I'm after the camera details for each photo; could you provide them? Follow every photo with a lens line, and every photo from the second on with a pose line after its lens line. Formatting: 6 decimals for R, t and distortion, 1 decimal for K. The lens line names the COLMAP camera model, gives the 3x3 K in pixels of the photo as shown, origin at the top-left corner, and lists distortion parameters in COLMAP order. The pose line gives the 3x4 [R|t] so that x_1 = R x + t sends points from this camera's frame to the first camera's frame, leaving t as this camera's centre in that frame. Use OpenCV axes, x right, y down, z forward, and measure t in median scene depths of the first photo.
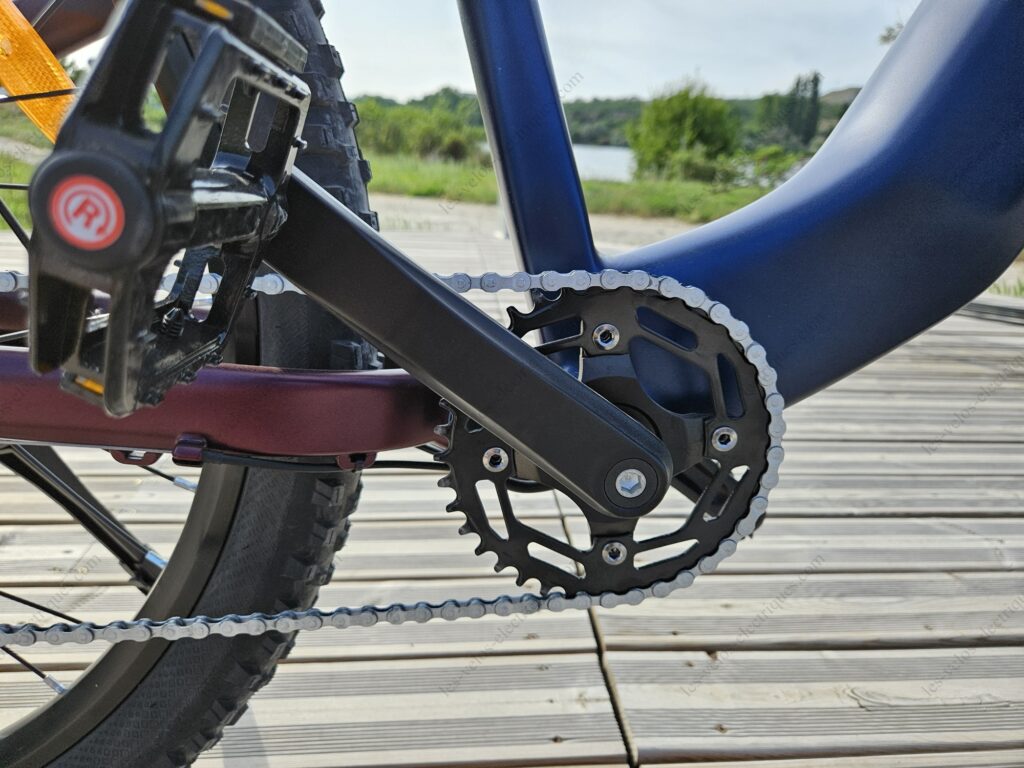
lens RADIAL K [[686.4, 0, 512.0], [0, 686.4, 384.0], [0, 0, 1]] dist [0.013122, -0.002143]
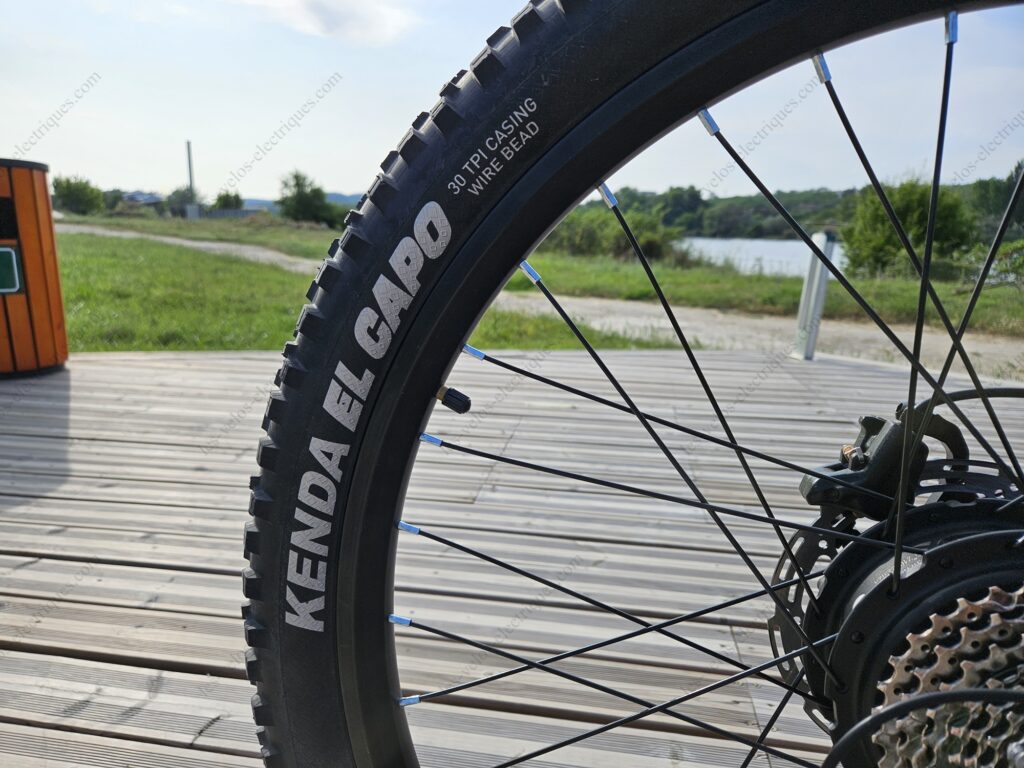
lens RADIAL K [[682.3, 0, 512.0], [0, 682.3, 384.0], [0, 0, 1]] dist [0.063905, -0.060819]
pose [[0.971031, 0.028645, -0.237231, -0.047287], [-0.058755, 0.990931, -0.120843, -0.010200], [0.231618, 0.131280, 0.963908, -0.003741]]
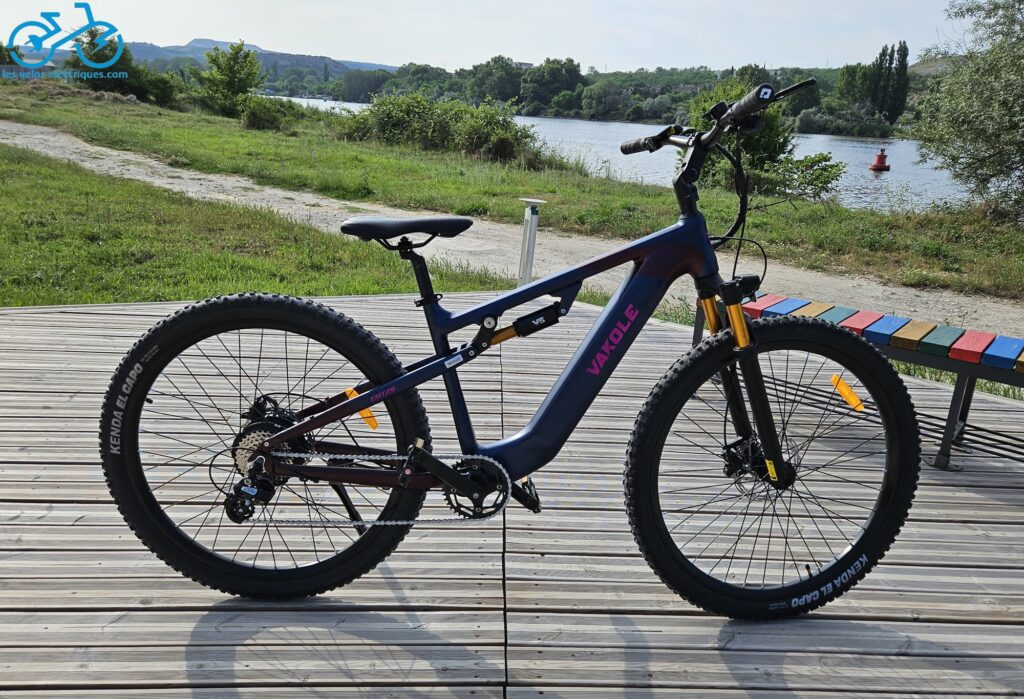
lens RADIAL K [[756.0, 0, 534.1], [0, 756.0, 355.3], [0, 0, 1]] dist [0.060244, -0.005743]
pose [[0.998987, 0.016171, -0.042004, 0.019590], [-0.017290, 0.999501, -0.026429, -0.018585], [0.041556, 0.027129, 0.998768, -0.114149]]
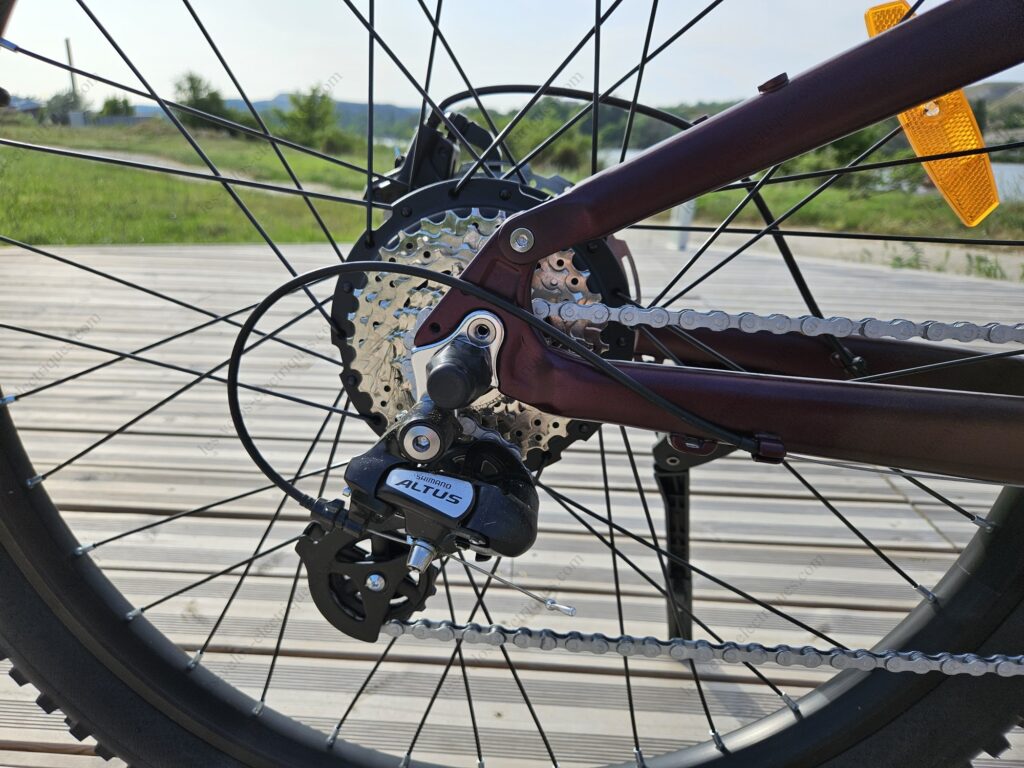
lens RADIAL K [[682.3, 0, 512.0], [0, 682.3, 384.0], [0, 0, 1]] dist [0.063905, -0.060819]
pose [[0.990906, 0.023851, -0.132428, -0.029961], [-0.025282, 0.999639, -0.009139, -0.000965], [0.132162, 0.012404, 0.991150, -0.003795]]
